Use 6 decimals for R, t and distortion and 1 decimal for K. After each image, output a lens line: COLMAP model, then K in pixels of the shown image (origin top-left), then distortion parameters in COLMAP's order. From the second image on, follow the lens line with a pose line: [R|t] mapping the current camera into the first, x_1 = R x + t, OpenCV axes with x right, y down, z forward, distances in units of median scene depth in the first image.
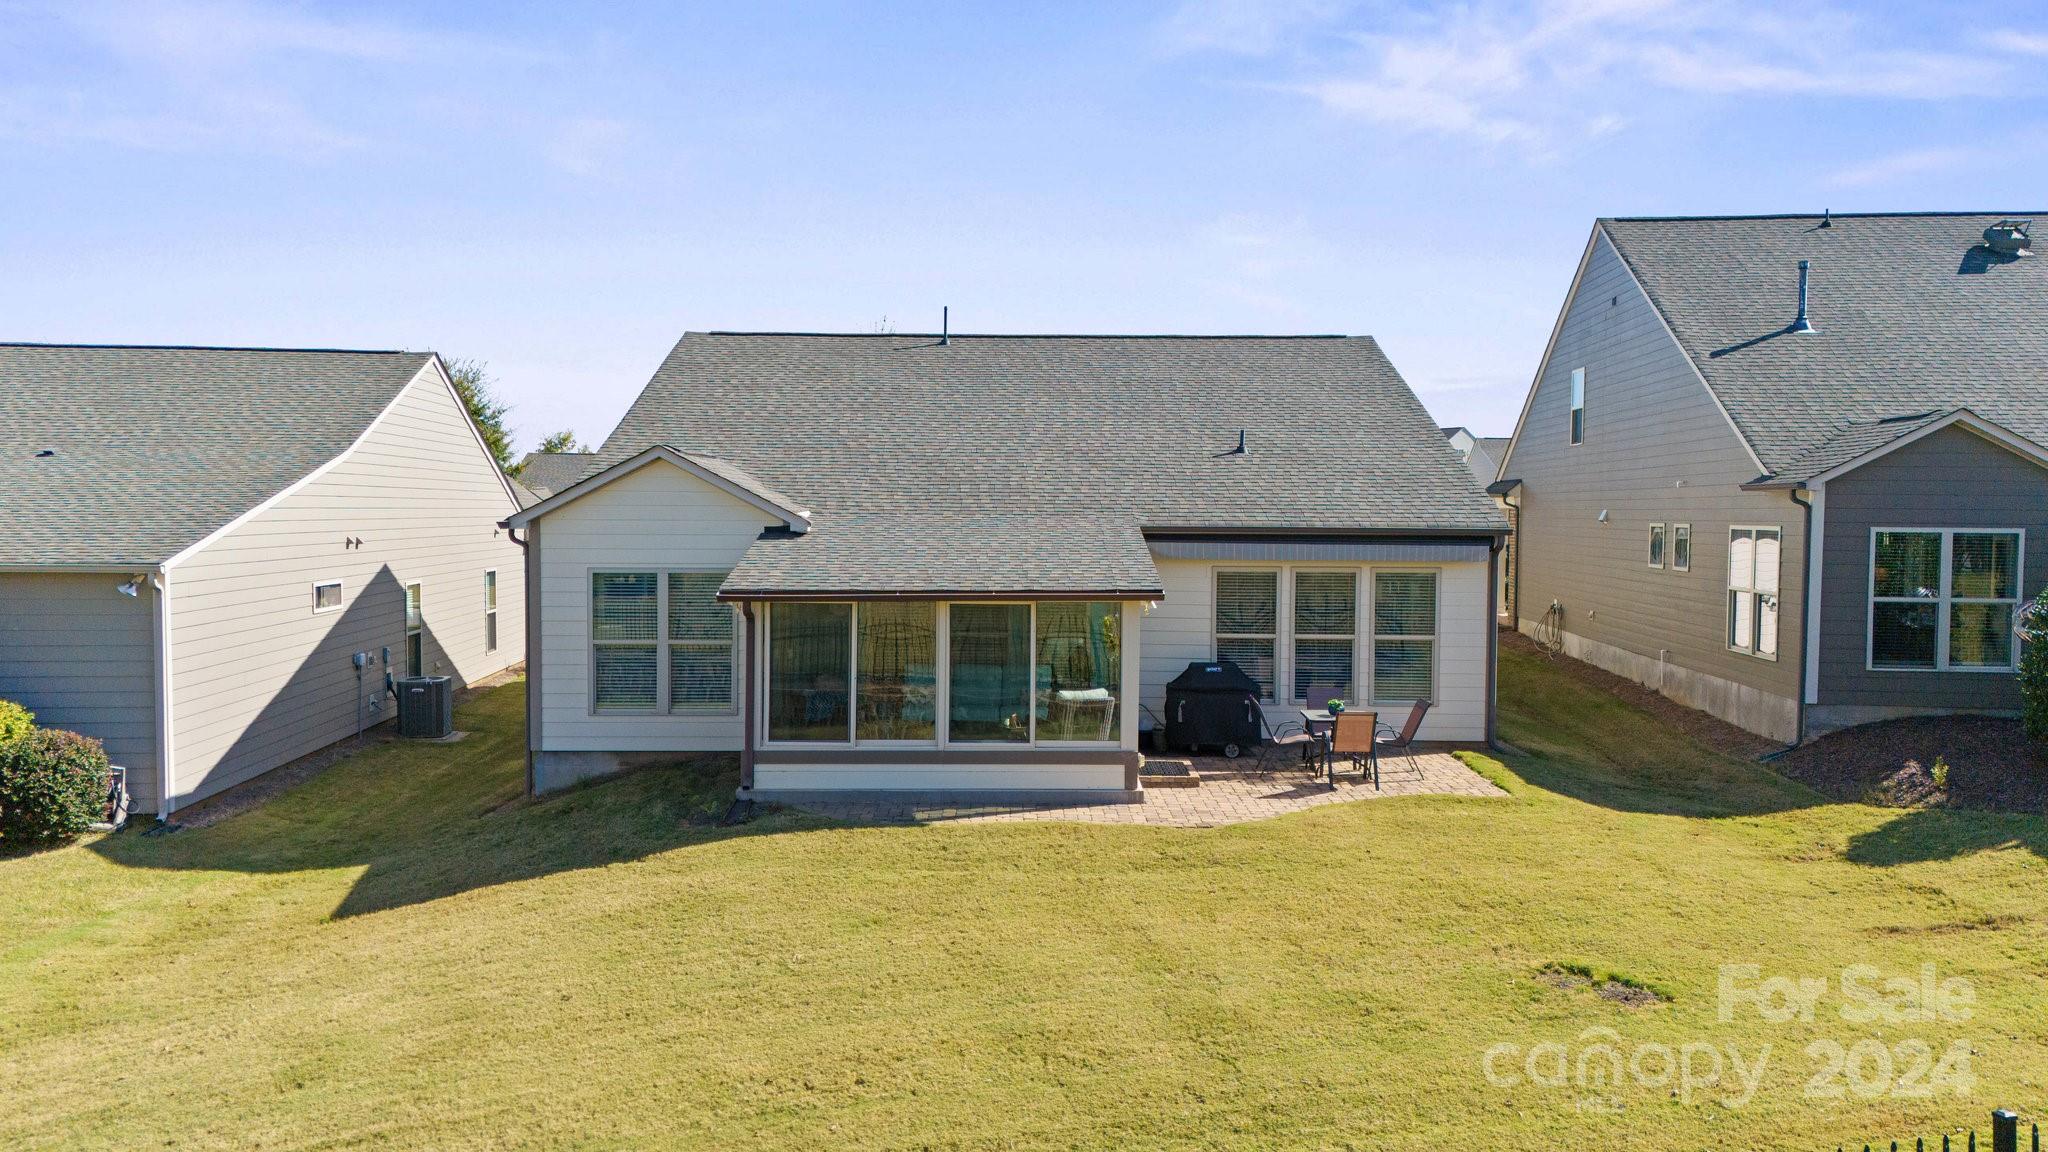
lens RADIAL K [[1472.0, 0, 1024.6], [0, 1472.0, 580.2], [0, 0, 1]] dist [0.044813, -0.001732]
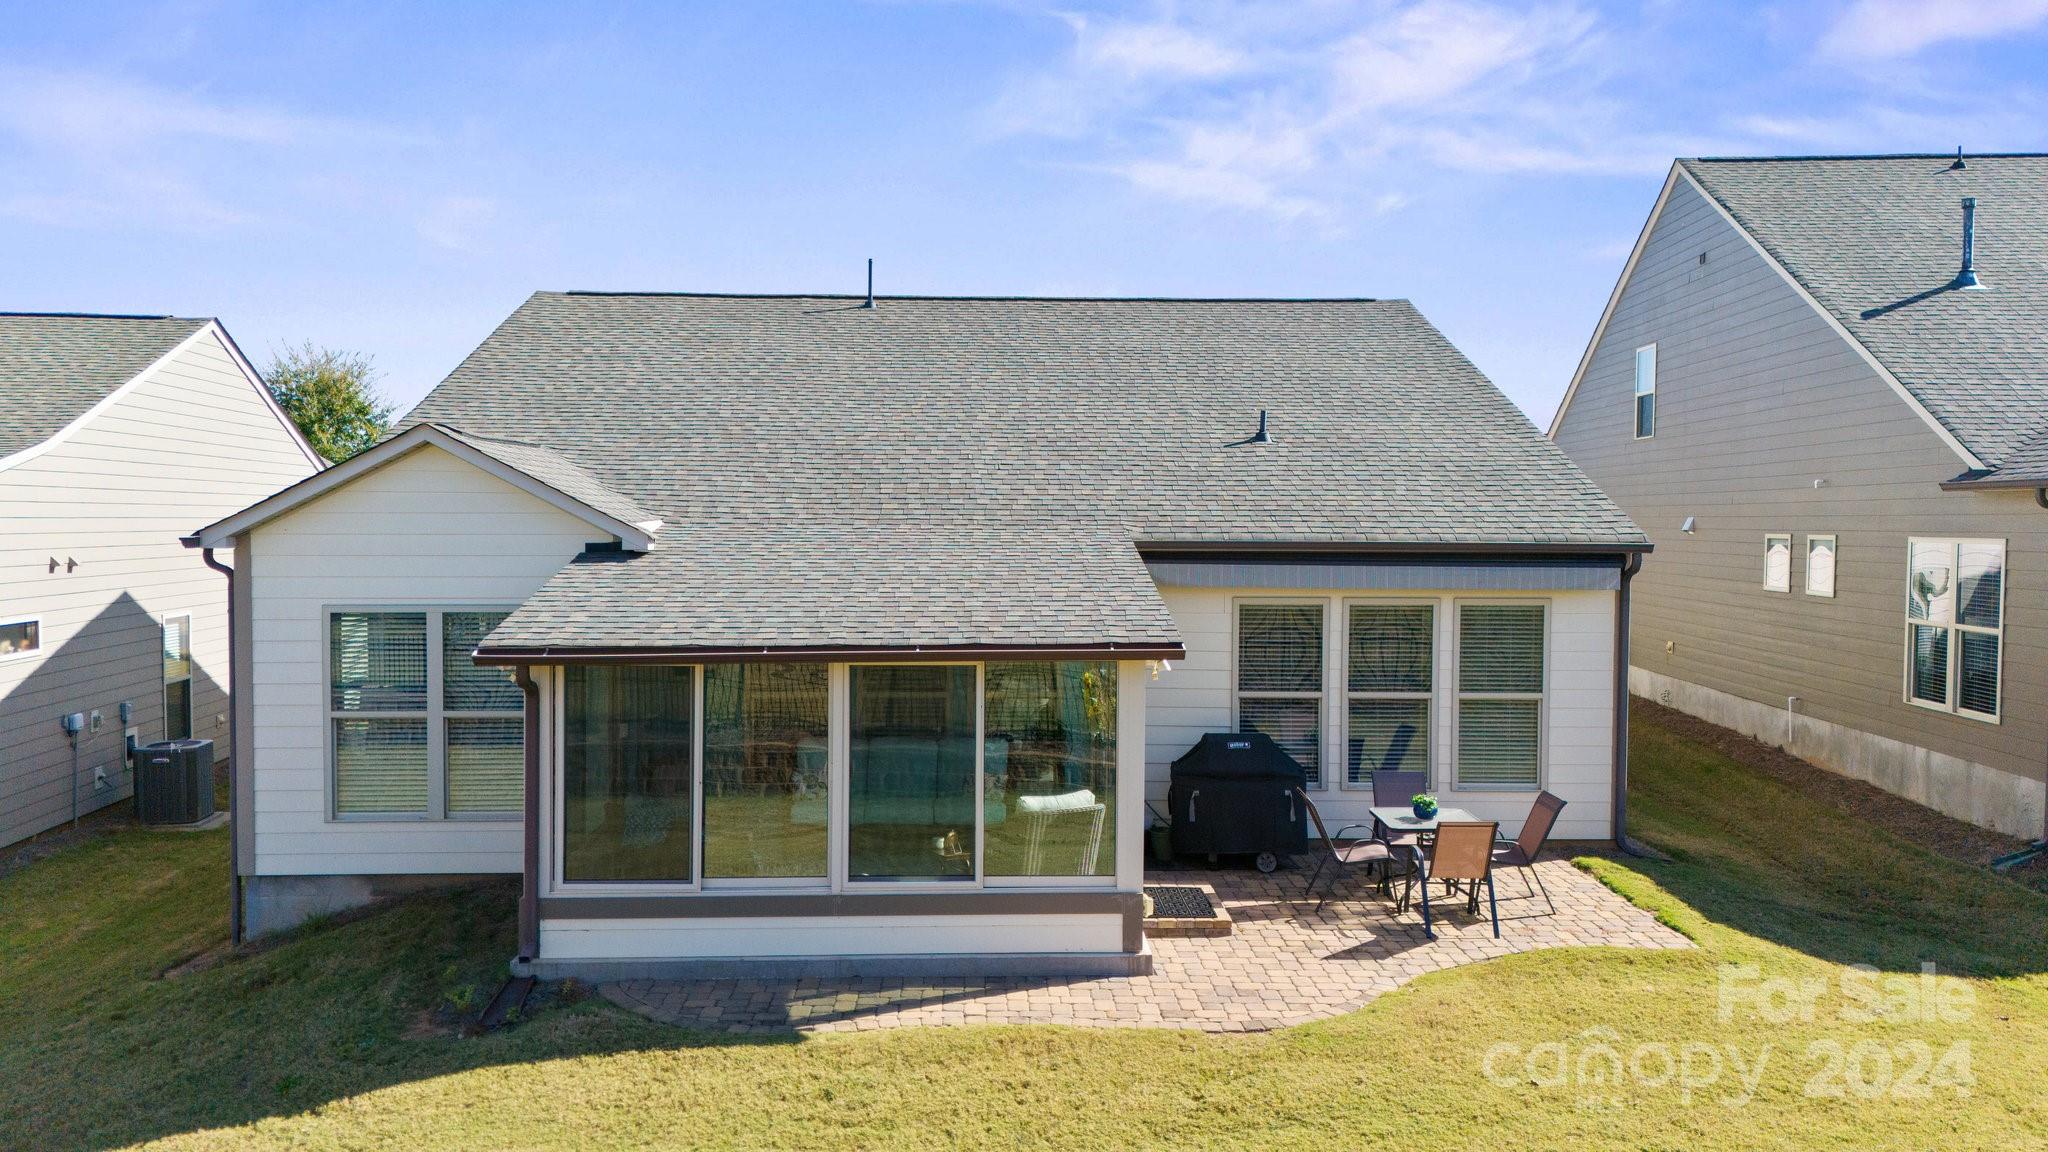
lens RADIAL K [[1472.0, 0, 1023.5], [0, 1472.0, 560.1], [0, 0, 1]] dist [0.044813, -0.001732]
pose [[0.999520, -0.002775, 0.030852, 0.004205], [0.003370, 0.999809, -0.019243, -0.013817], [-0.030793, 0.019338, 0.999339, 0.288568]]
